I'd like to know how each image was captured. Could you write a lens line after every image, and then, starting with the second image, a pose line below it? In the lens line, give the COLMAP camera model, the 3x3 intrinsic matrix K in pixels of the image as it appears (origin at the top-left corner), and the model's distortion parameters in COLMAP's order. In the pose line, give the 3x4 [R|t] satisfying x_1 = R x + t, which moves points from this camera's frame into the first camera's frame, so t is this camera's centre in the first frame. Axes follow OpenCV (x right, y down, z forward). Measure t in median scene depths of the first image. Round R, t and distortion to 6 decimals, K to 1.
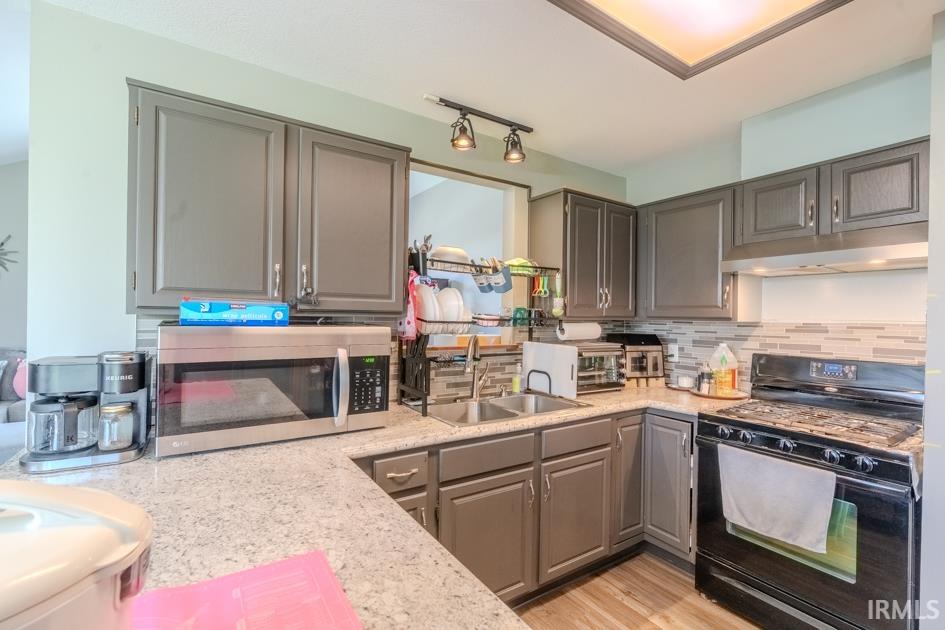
lens RADIAL K [[419.9, 0, 472.5], [0, 419.9, 315.0], [0, 0, 1]] dist [-0.000818, 0.000460]
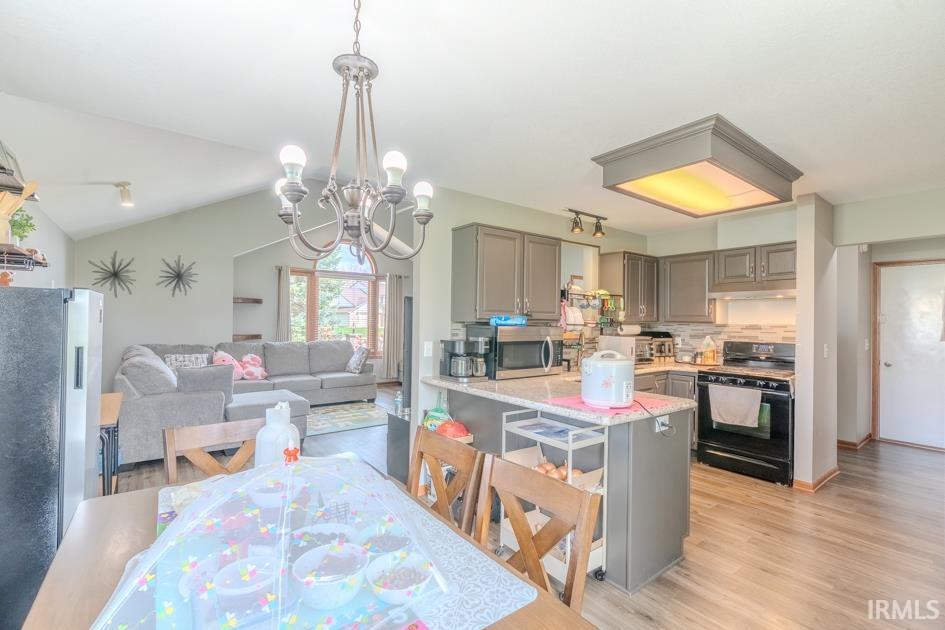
lens RADIAL K [[419.9, 0, 472.5], [0, 419.9, 315.0], [0, 0, 1]] dist [-0.000818, 0.000460]
pose [[0.997923, -0.001729, 0.064392, -0.568037], [0.002219, 0.999969, -0.007546, -0.012502], [-0.064376, 0.007673, 0.997896, -0.791156]]
